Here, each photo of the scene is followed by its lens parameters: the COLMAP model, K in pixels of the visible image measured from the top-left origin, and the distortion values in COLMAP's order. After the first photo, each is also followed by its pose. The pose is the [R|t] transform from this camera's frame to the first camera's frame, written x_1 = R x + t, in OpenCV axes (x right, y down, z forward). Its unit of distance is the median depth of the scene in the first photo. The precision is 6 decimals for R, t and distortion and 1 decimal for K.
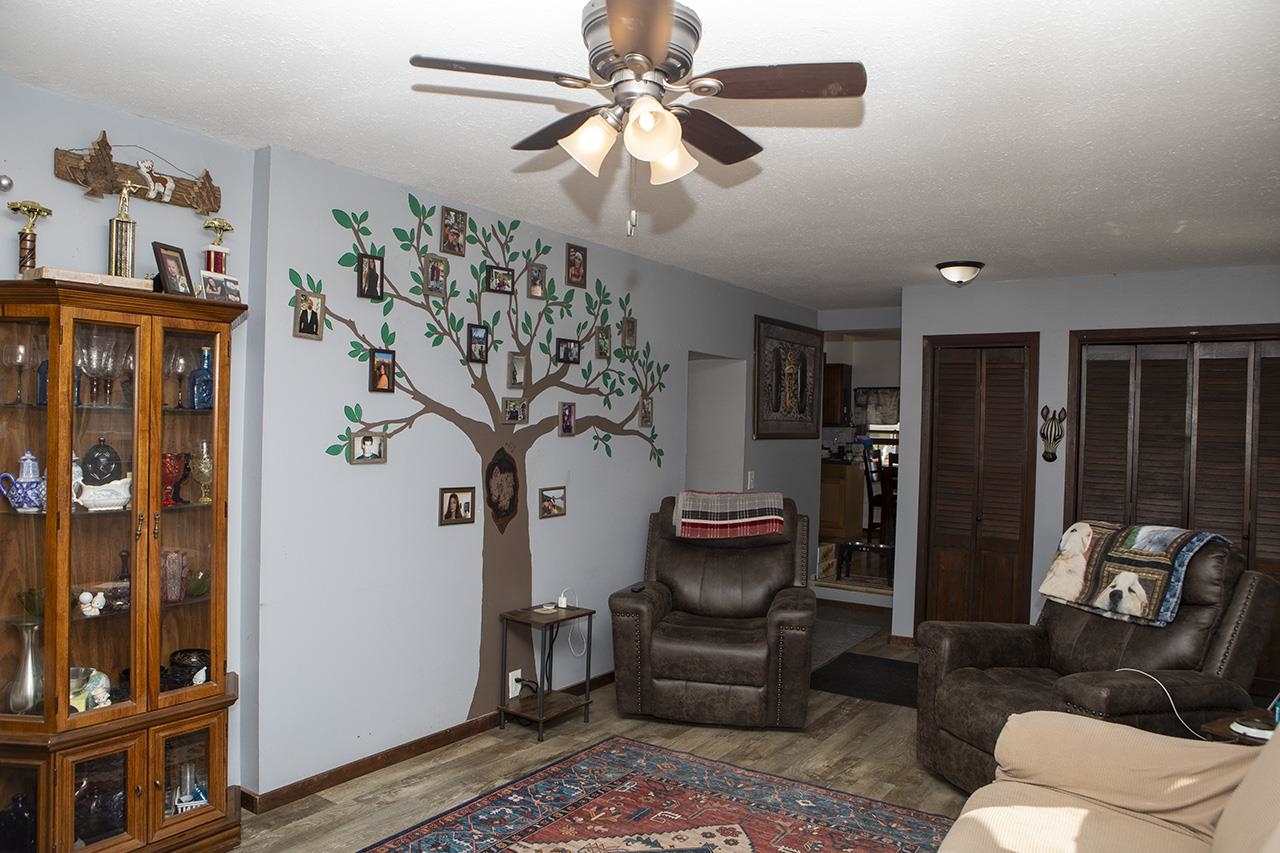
lens RADIAL K [[881.2, 0, 642.6], [0, 881.2, 431.0], [0, 0, 1]] dist [-0.108321, 0.078147]
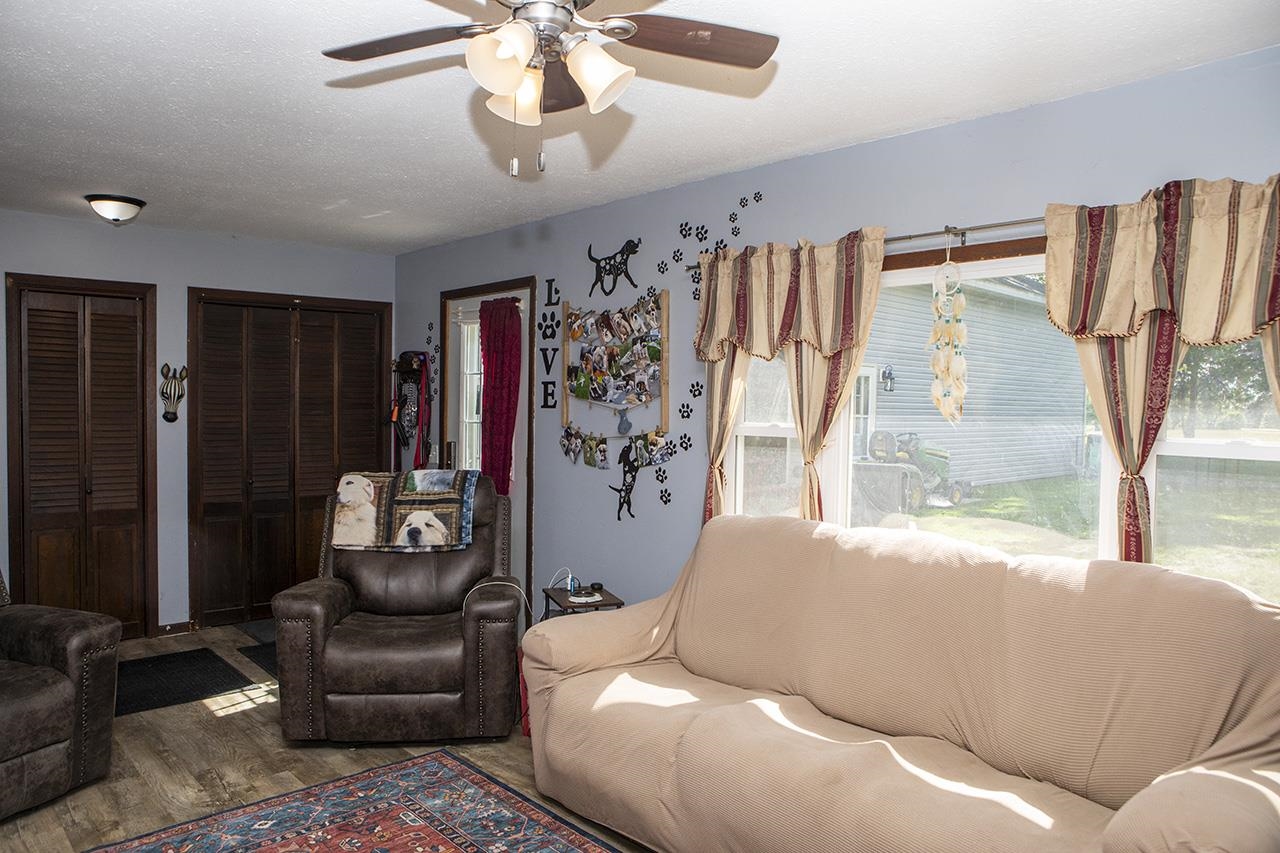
lens RADIAL K [[881.2, 0, 642.6], [0, 881.2, 431.0], [0, 0, 1]] dist [-0.108321, 0.078147]
pose [[0.235408, -0.055938, 0.970286, -0.459711], [0.001546, 0.998363, 0.057181, -0.011535], [-0.971895, -0.011961, 0.235109, 0.372086]]
